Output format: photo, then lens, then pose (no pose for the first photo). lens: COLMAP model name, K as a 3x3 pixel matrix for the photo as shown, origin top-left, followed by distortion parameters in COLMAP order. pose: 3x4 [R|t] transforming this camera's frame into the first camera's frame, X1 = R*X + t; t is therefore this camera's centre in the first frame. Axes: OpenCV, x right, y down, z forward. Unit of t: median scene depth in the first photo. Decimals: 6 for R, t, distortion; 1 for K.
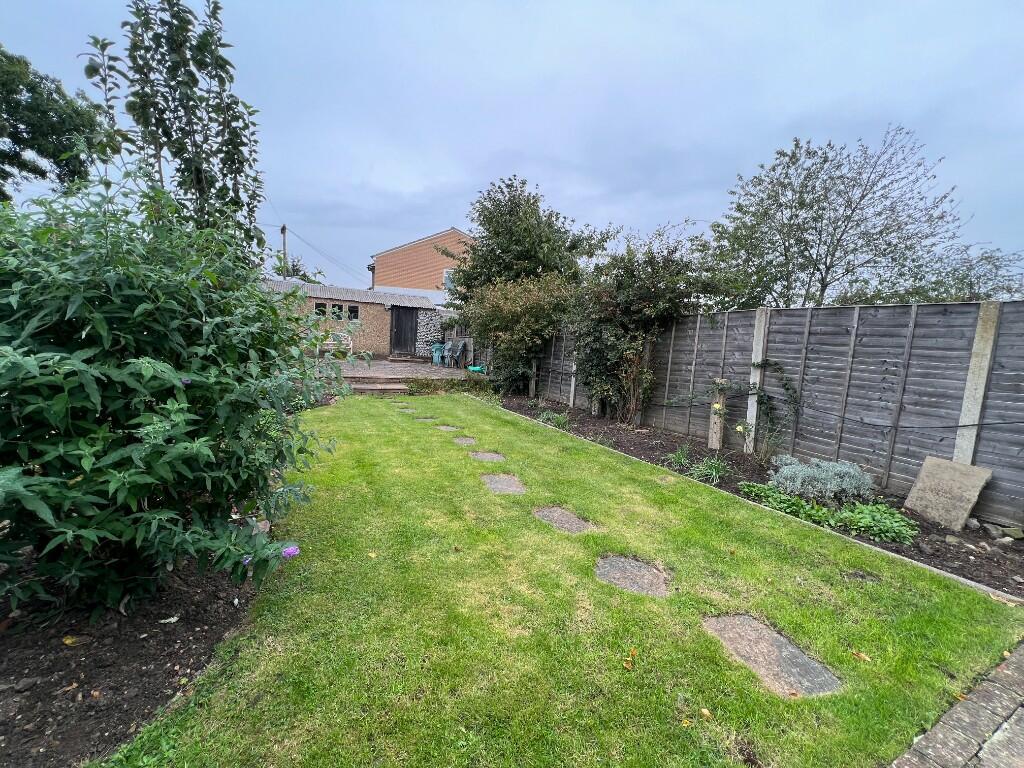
lens RADIAL K [[412.0, 0, 510.9], [0, 412.0, 383.5], [0, 0, 1]] dist [-0.000815, 0.000262]
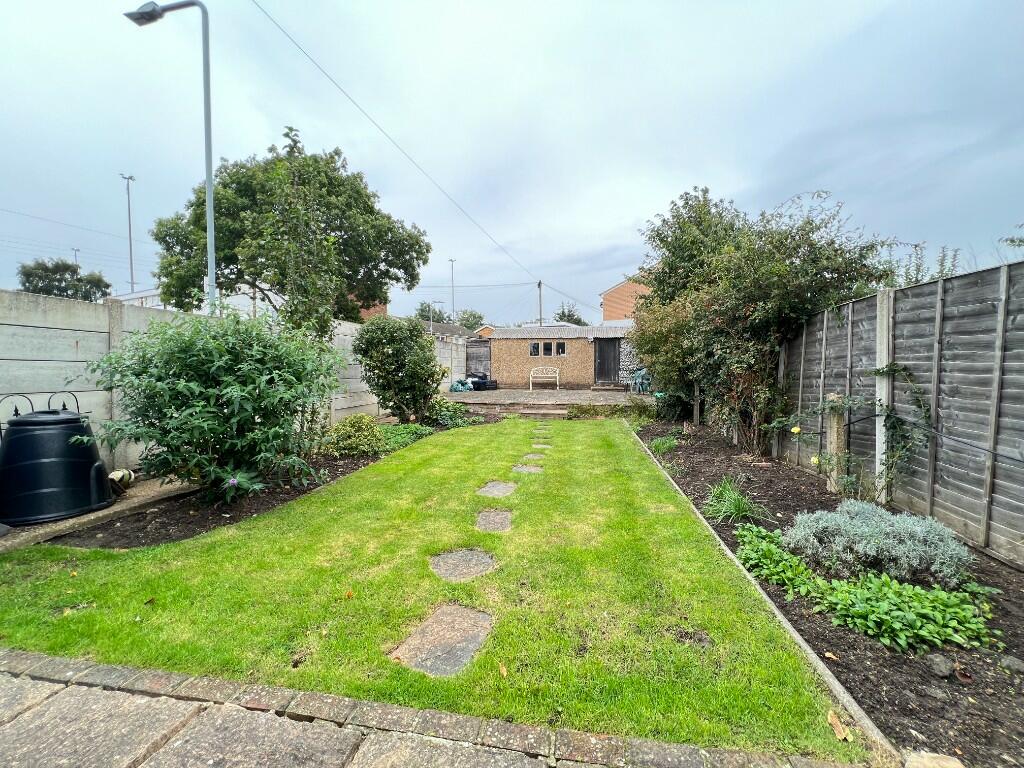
lens RADIAL K [[412.0, 0, 509.7], [0, 412.0, 383.9], [0, 0, 1]] dist [-0.000815, 0.000262]
pose [[0.792879, -0.039211, -0.608116, 0.571358], [-0.007960, 0.997176, -0.074676, 0.032857], [0.609326, 0.064049, 0.790328, 0.089330]]
